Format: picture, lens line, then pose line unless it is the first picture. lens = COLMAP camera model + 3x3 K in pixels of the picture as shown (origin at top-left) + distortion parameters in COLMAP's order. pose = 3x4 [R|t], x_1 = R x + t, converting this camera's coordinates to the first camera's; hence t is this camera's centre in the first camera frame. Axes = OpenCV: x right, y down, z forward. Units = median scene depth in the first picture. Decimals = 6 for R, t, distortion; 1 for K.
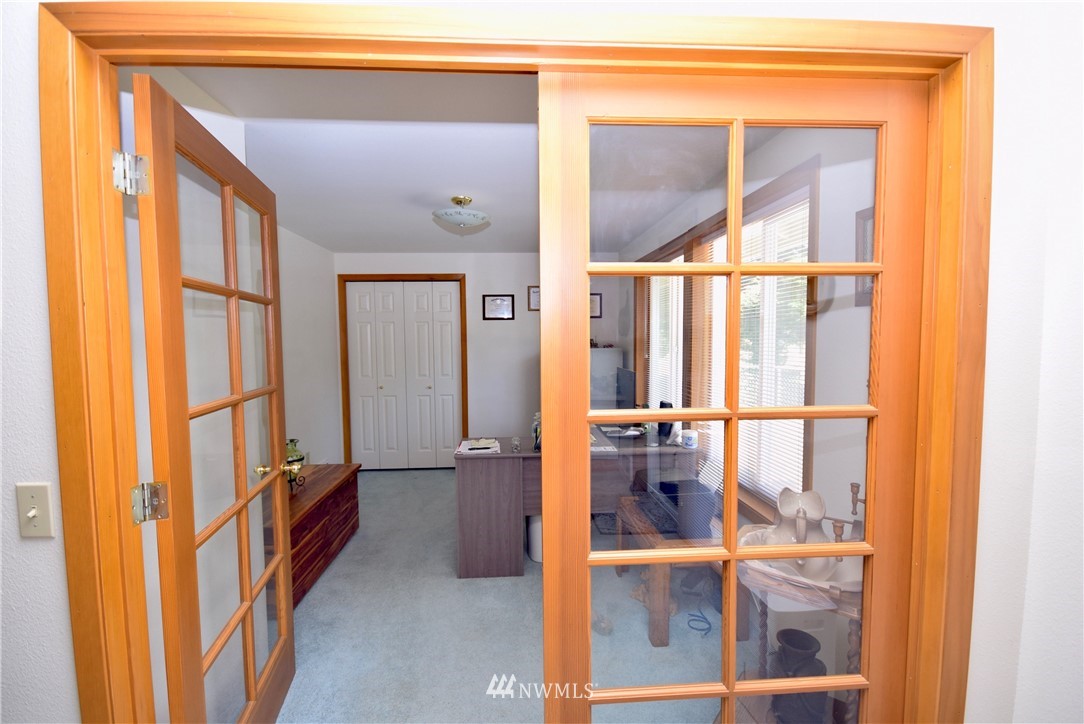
lens RADIAL K [[476.2, 0, 535.6], [0, 476.2, 365.9], [0, 0, 1]] dist [0.011017, -0.000660]
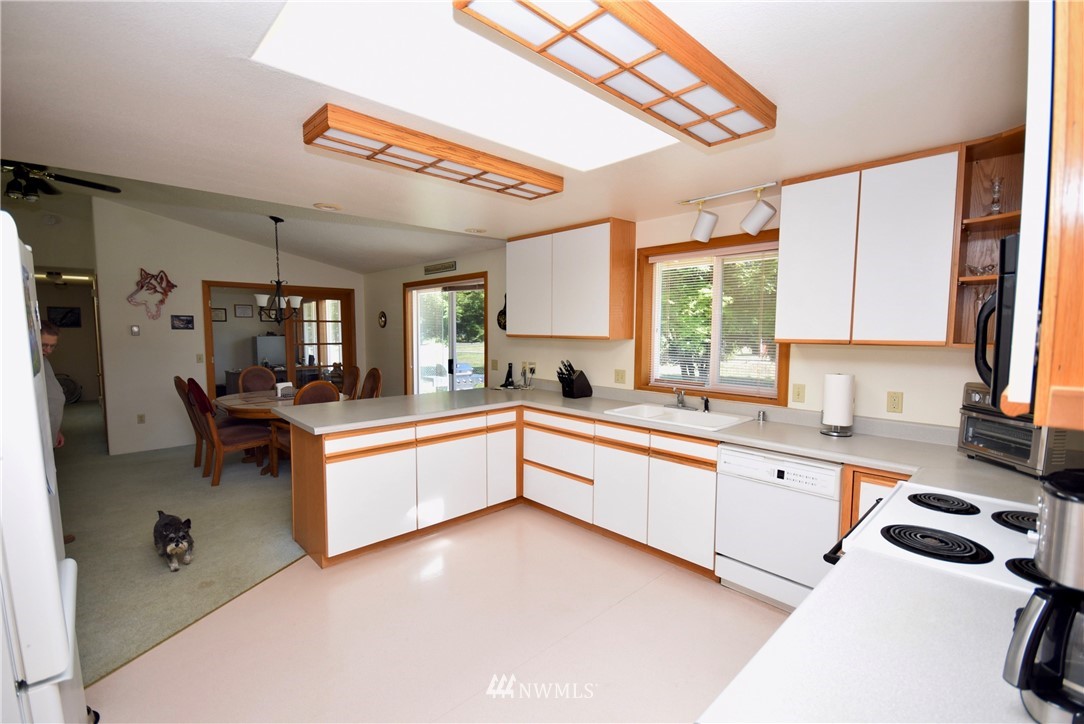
lens RADIAL K [[476.2, 0, 535.6], [0, 476.2, 365.9], [0, 0, 1]] dist [0.011017, -0.000660]
pose [[0.771690, -0.037803, 0.634874, -0.500013], [0.031170, 0.999280, 0.021614, 0.128894], [-0.635234, 0.003109, 0.772313, -2.067077]]
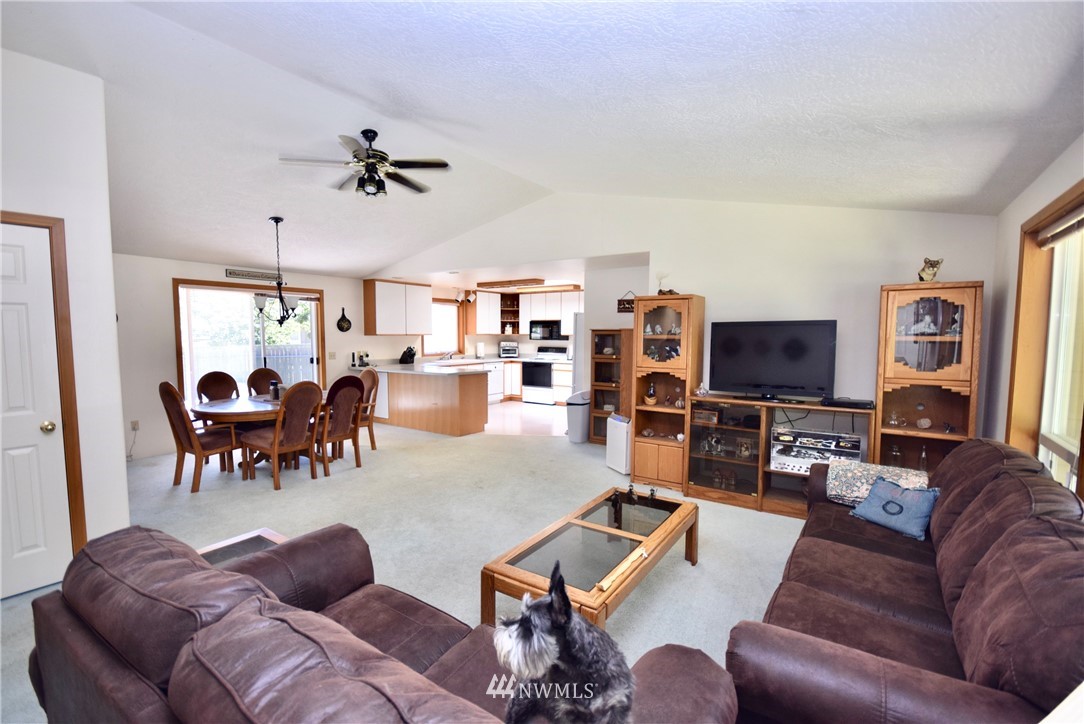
lens RADIAL K [[476.2, 0, 535.6], [0, 476.2, 365.9], [0, 0, 1]] dist [0.011017, -0.000660]
pose [[-0.775754, -0.035733, 0.630023, -1.839259], [0.047328, 0.992289, 0.114555, -0.015814], [-0.629259, 0.118684, -0.768081, 0.461708]]
